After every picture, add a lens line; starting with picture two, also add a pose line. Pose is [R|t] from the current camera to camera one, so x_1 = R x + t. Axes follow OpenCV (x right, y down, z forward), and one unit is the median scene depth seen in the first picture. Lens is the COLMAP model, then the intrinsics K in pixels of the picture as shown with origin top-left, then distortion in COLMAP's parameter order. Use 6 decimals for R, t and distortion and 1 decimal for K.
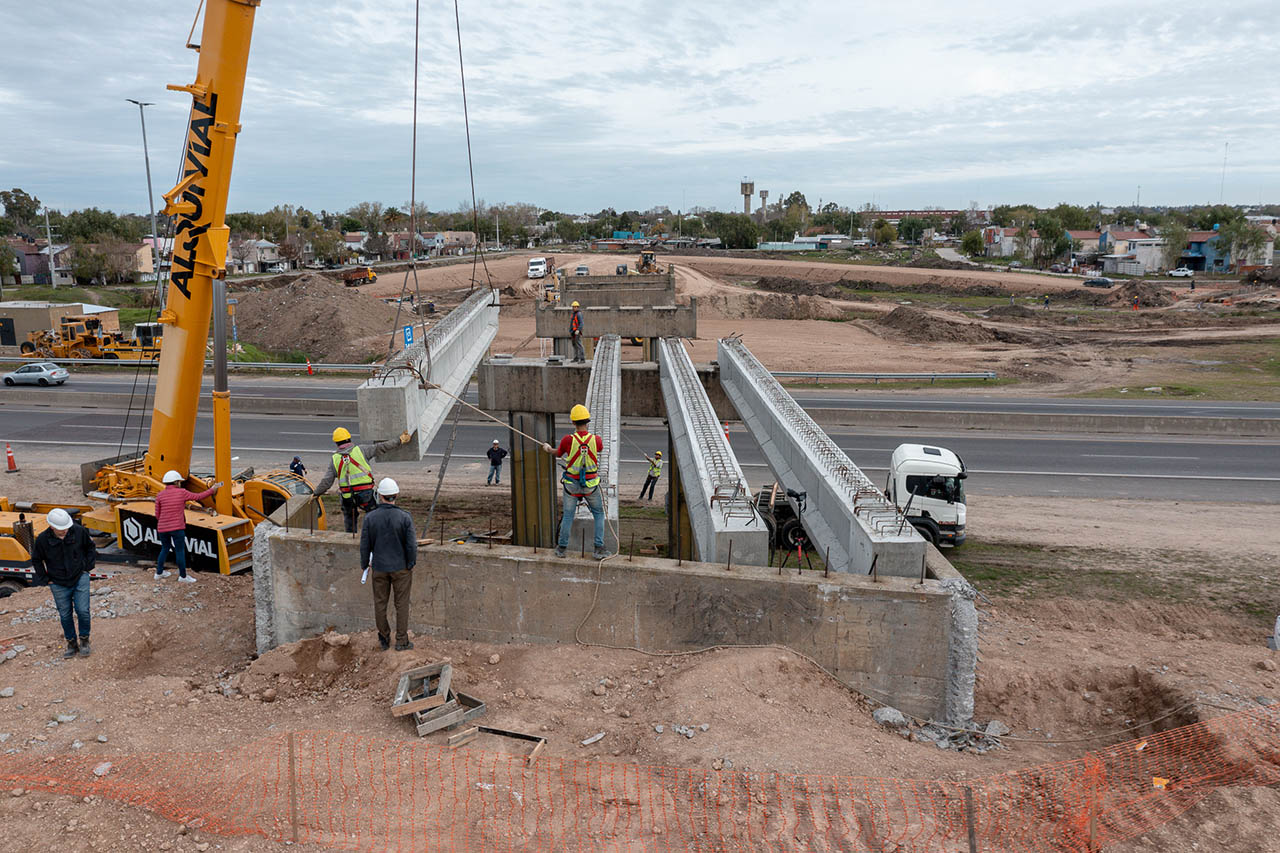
lens RADIAL K [[1013.0, 0, 636.6], [0, 1013.0, 579.2], [0, 0, 1]] dist [-0.052367, 0.013315]
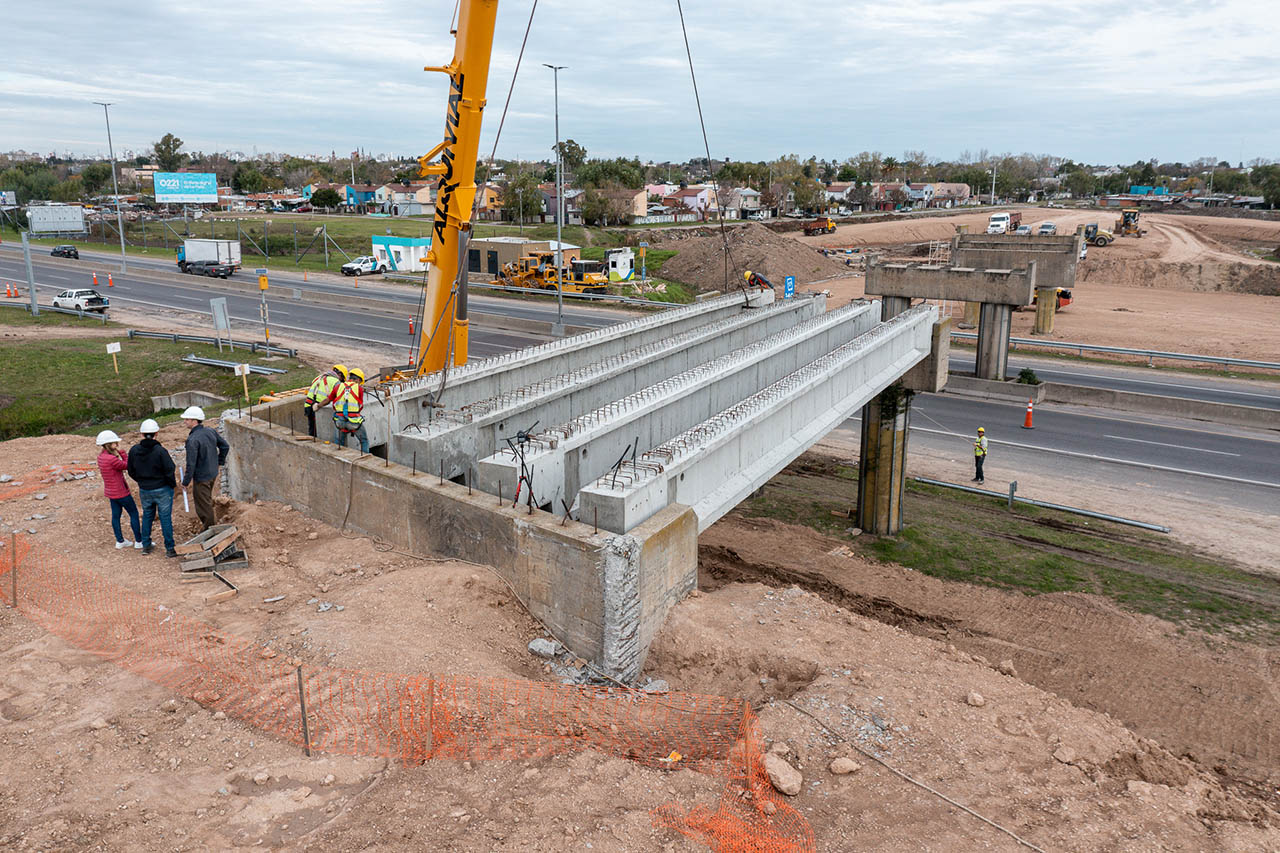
lens RADIAL K [[1013.0, 0, 636.6], [0, 1013.0, 579.2], [0, 0, 1]] dist [-0.052367, 0.013315]
pose [[0.848146, 0.194812, -0.492642, 0.148278], [-0.171544, 0.980822, 0.092524, -0.009630], [0.501219, 0.006036, 0.865299, 0.016341]]
